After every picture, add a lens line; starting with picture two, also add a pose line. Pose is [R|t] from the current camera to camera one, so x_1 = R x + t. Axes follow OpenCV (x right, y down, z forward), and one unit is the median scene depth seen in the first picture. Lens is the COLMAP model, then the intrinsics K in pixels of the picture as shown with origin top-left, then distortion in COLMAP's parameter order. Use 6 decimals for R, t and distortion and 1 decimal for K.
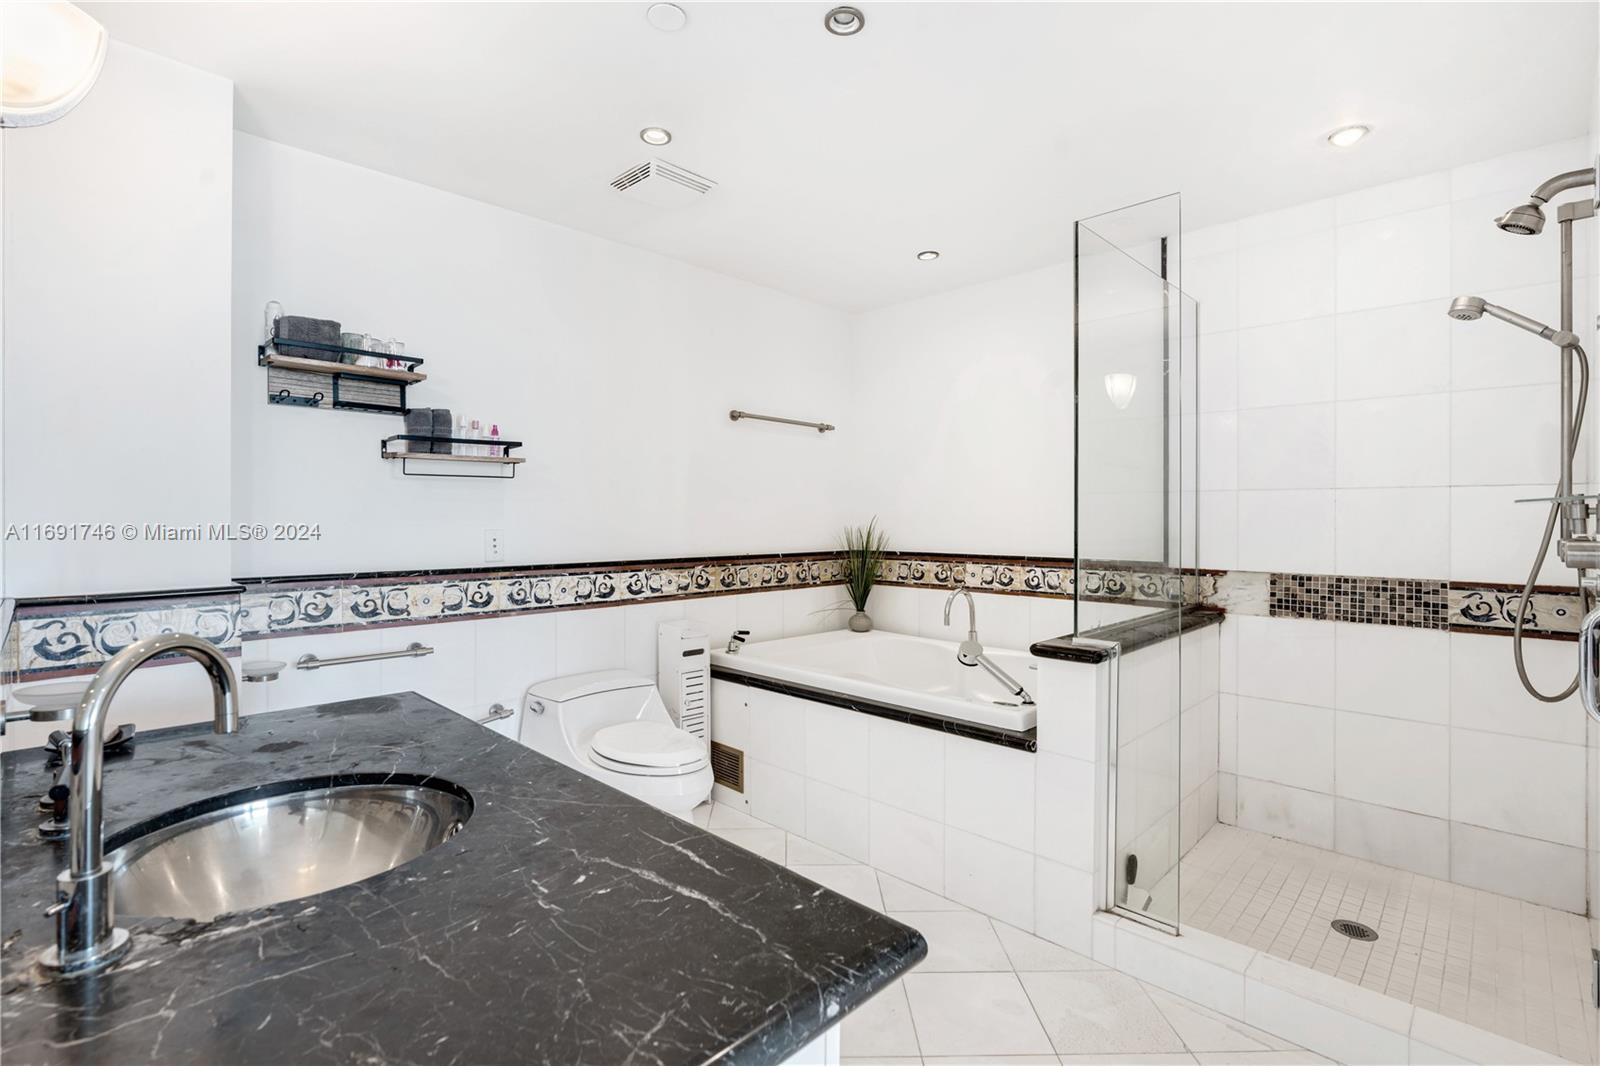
lens RADIAL K [[749.9, 0, 798.5], [0, 749.9, 504.7], [0, 0, 1]] dist [-0.004888, 0.000812]
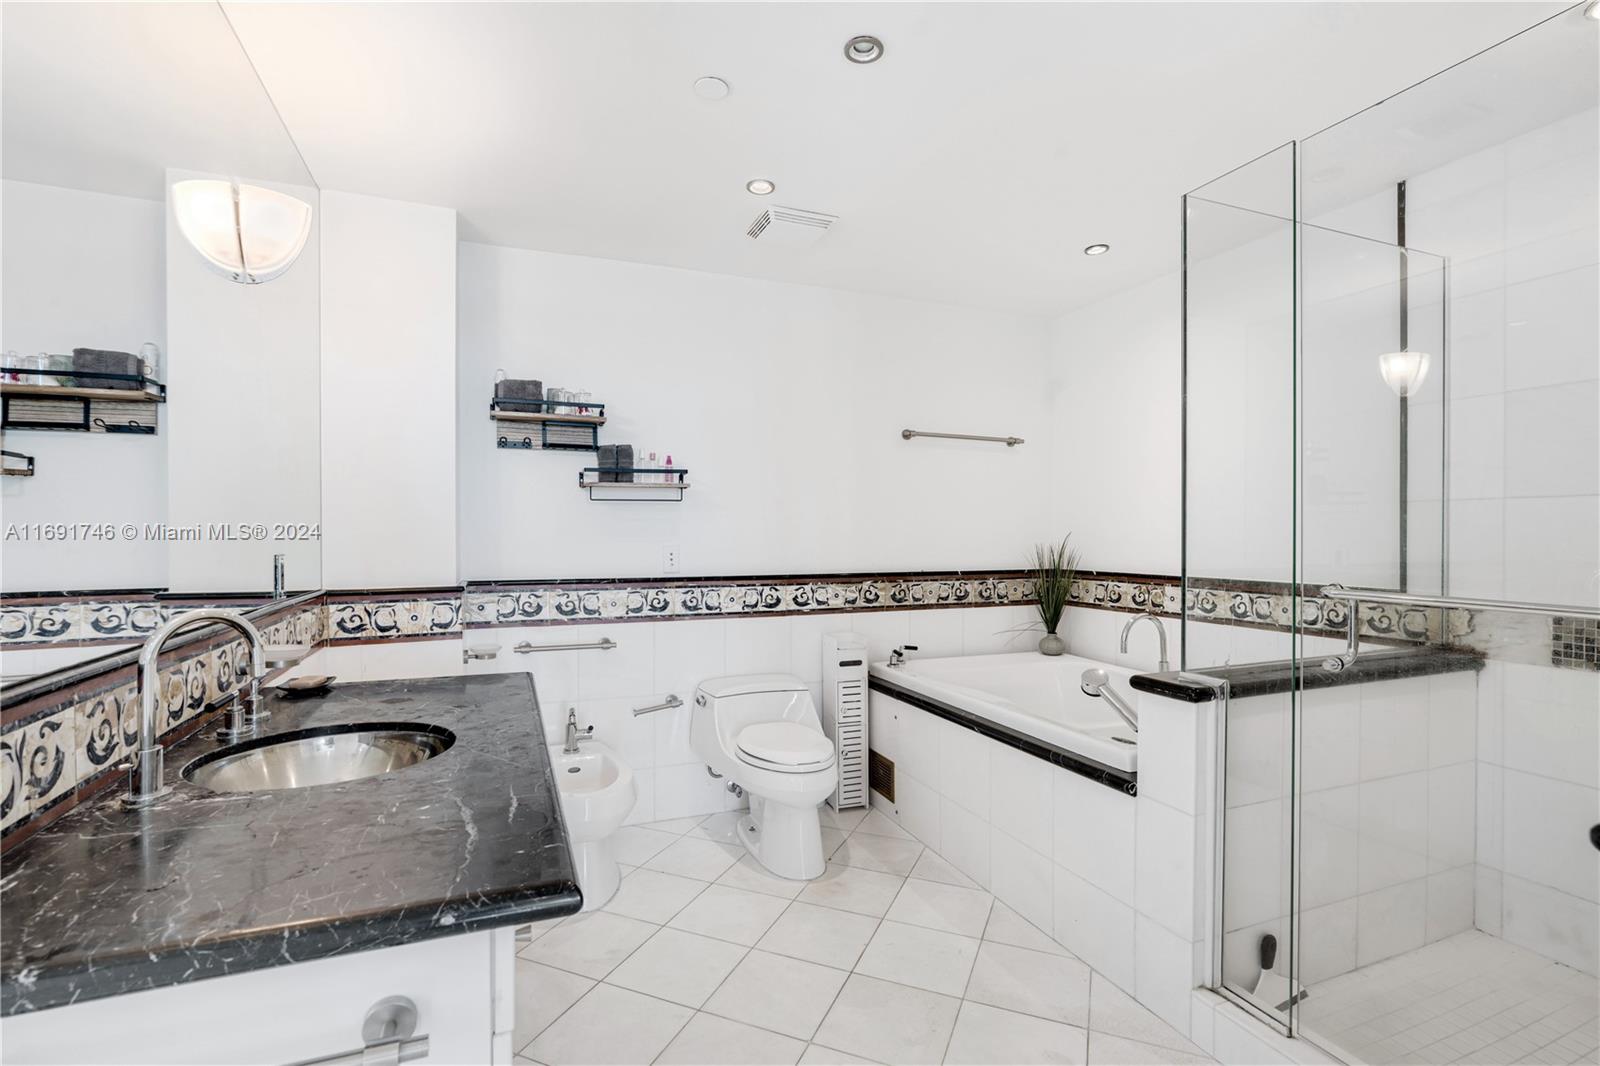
lens RADIAL K [[746.0, 0, 800.3], [0, 746.0, 525.7], [0, 0, 1]] dist [-0.005076, 0.000937]
pose [[0.913800, -0.005965, -0.406120, 0.257231], [0.008143, 0.999960, 0.003635, 0.000066], [0.406082, -0.006628, 0.913813, 0.019693]]
